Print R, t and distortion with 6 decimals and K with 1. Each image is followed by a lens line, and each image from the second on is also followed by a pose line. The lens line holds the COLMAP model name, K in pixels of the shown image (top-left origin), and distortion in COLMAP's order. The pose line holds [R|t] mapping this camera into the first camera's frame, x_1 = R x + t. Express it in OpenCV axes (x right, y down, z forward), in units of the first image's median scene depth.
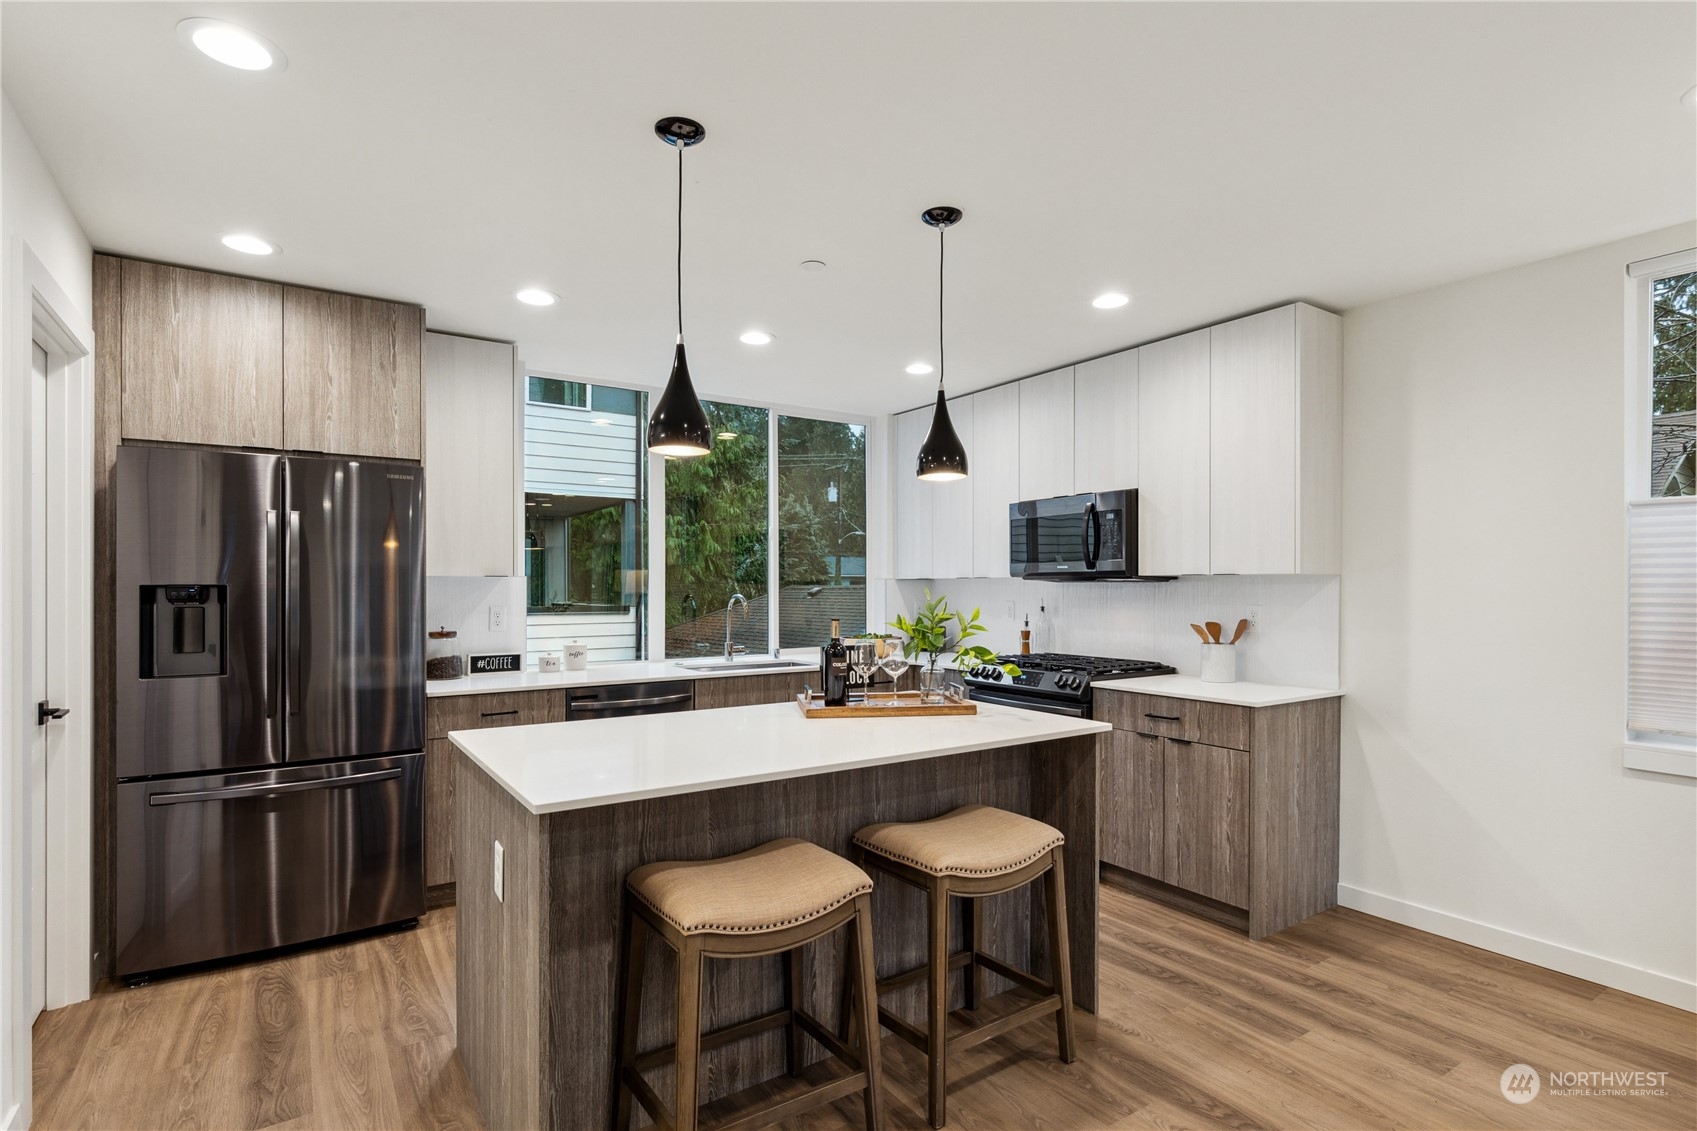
lens RADIAL K [[840.6, 0, 850.6], [0, 840.6, 593.6], [0, 0, 1]] dist [0.003233, -0.000395]
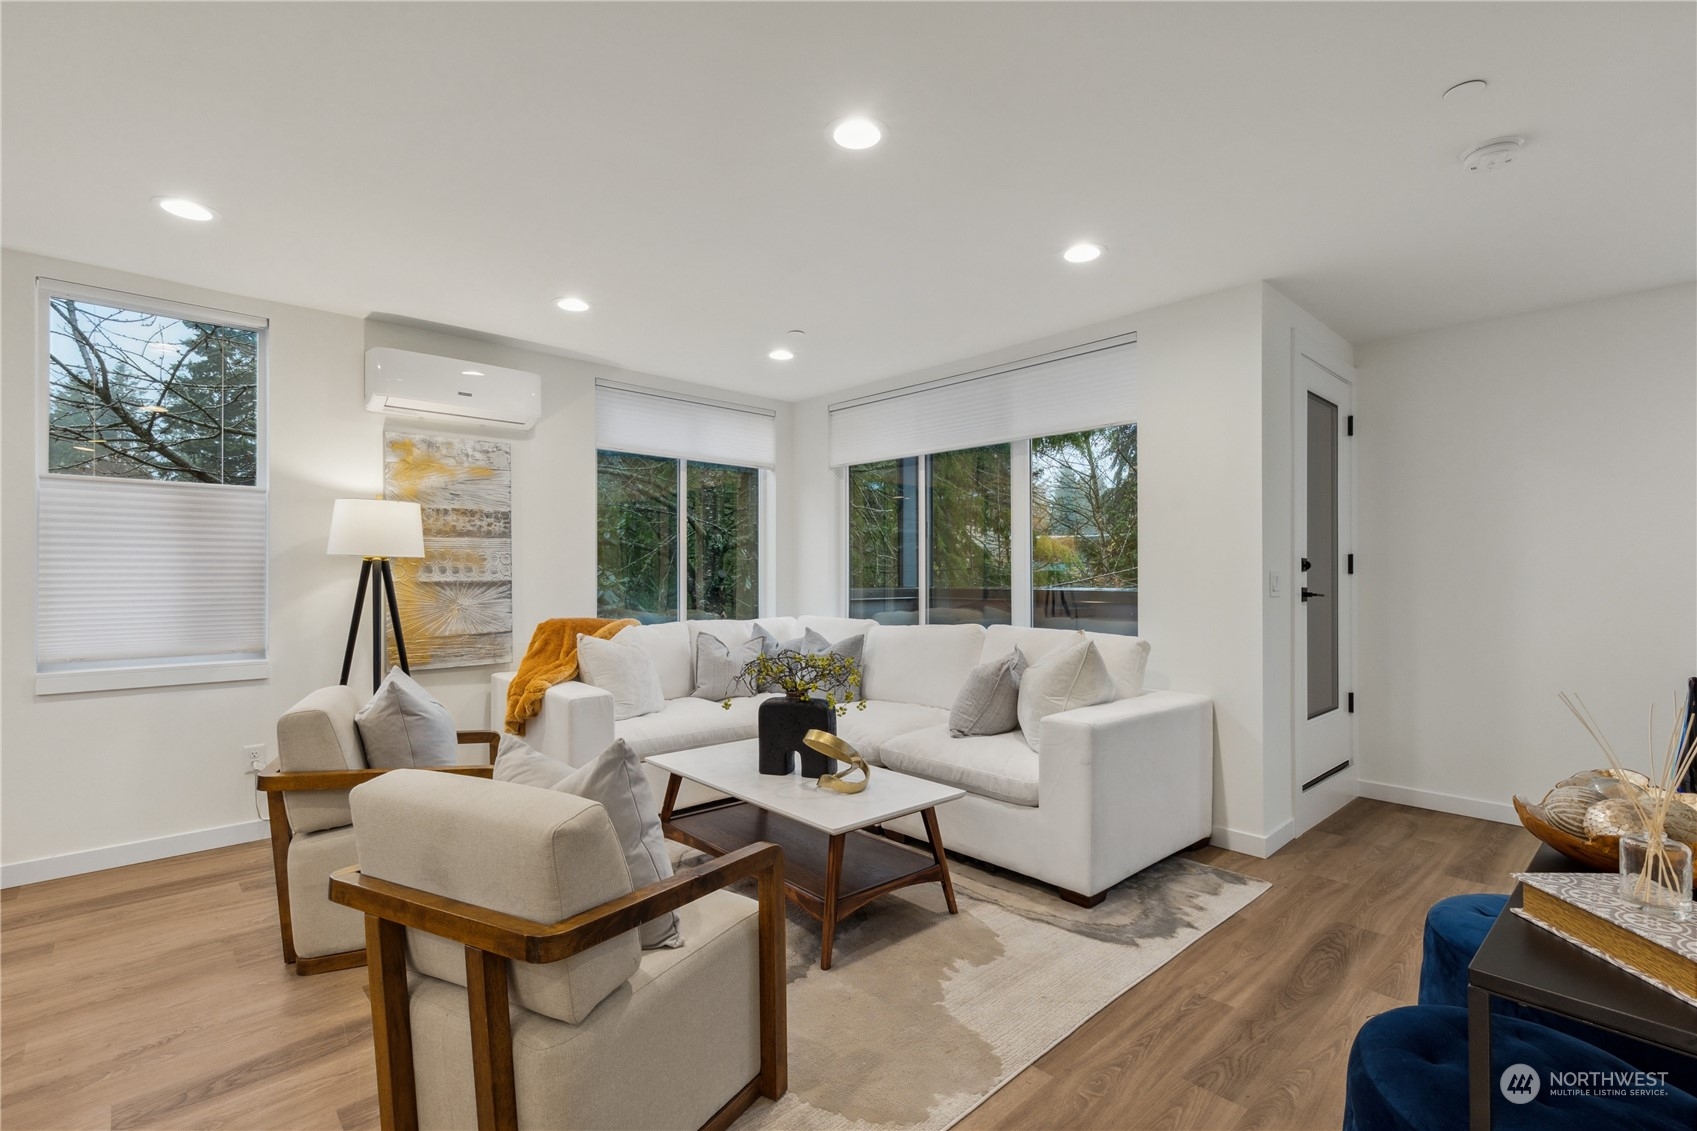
lens RADIAL K [[777.8, 0, 855.8], [0, 777.8, 567.8], [0, 0, 1]] dist [0.003970, -0.000029]
pose [[-0.156962, 0.008064, 0.987572, -0.280823], [0.009207, 0.999935, -0.006702, 0.033761], [-0.987562, 0.008041, -0.157026, 0.012440]]
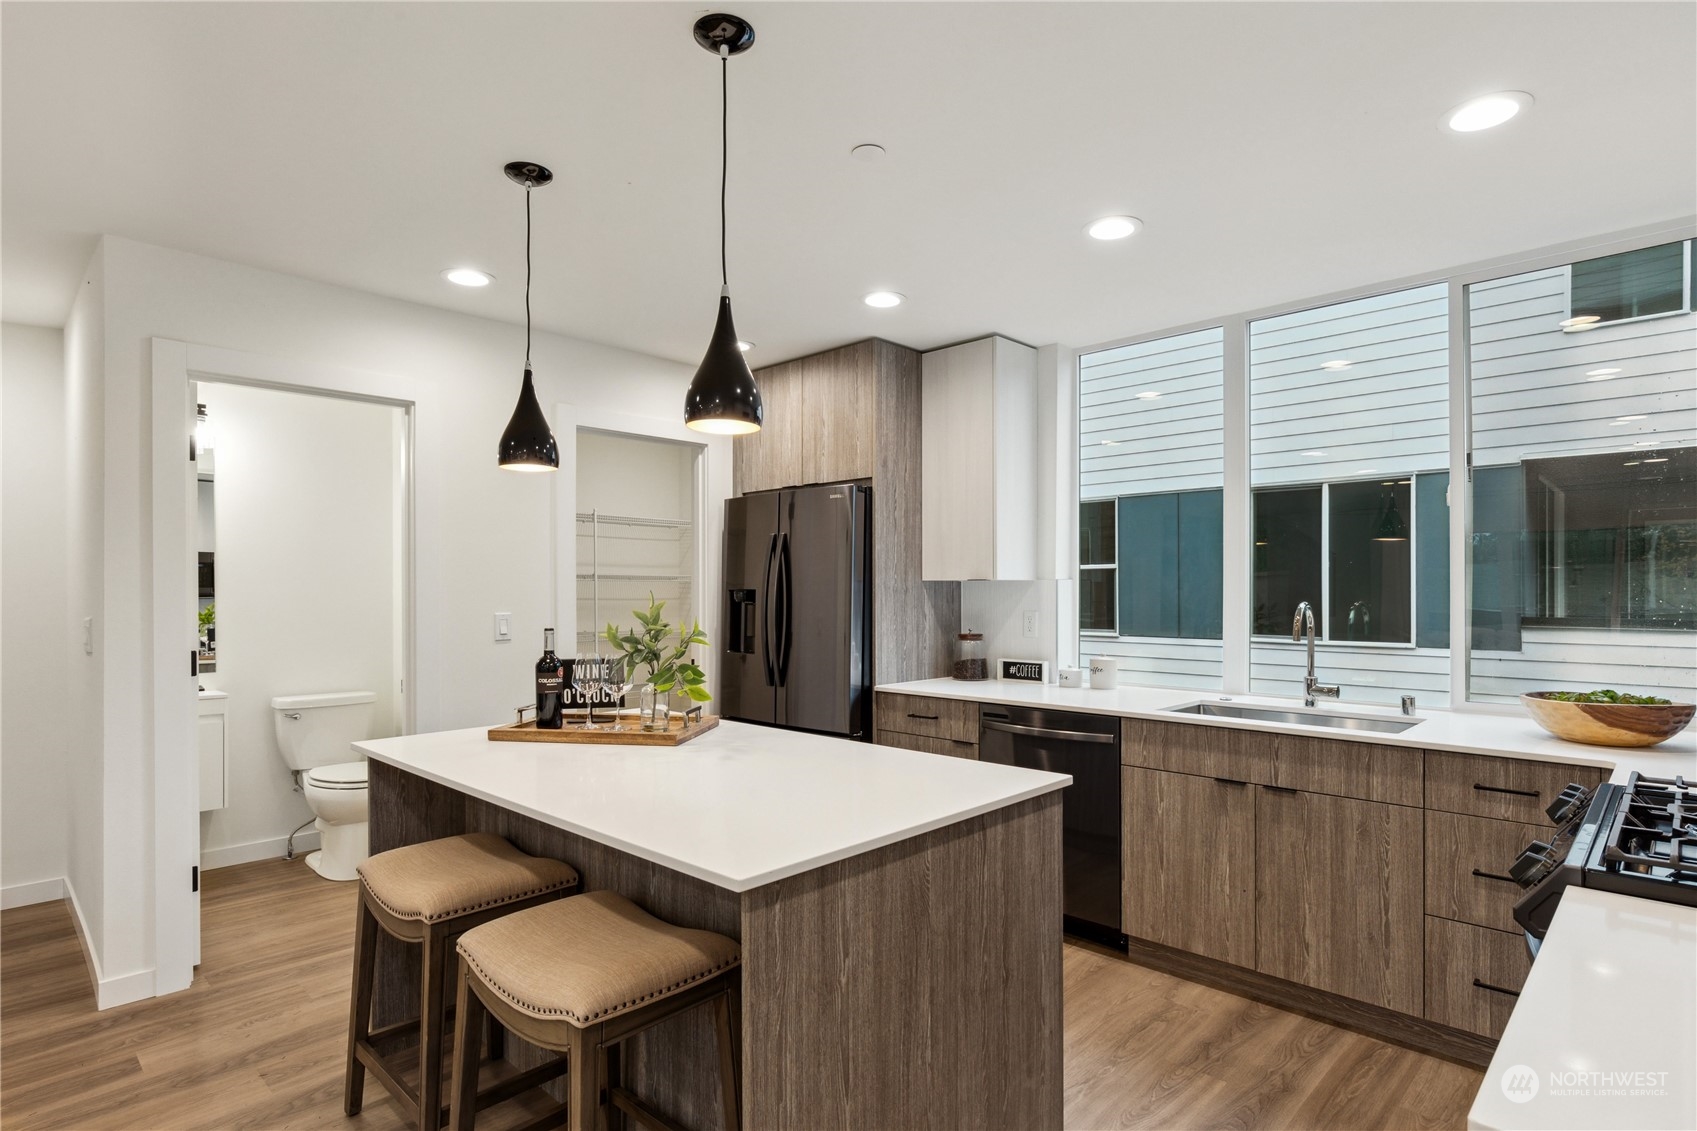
lens RADIAL K [[880.1, 0, 854.1], [0, 880.1, 595.8], [0, 0, 1]] dist [0.003566, 0.000803]
pose [[0.211961, 0.008332, -0.977243, 0.582094], [-0.007368, 0.999949, 0.006927, -0.008788], [0.977250, 0.005732, 0.212011, 0.682582]]
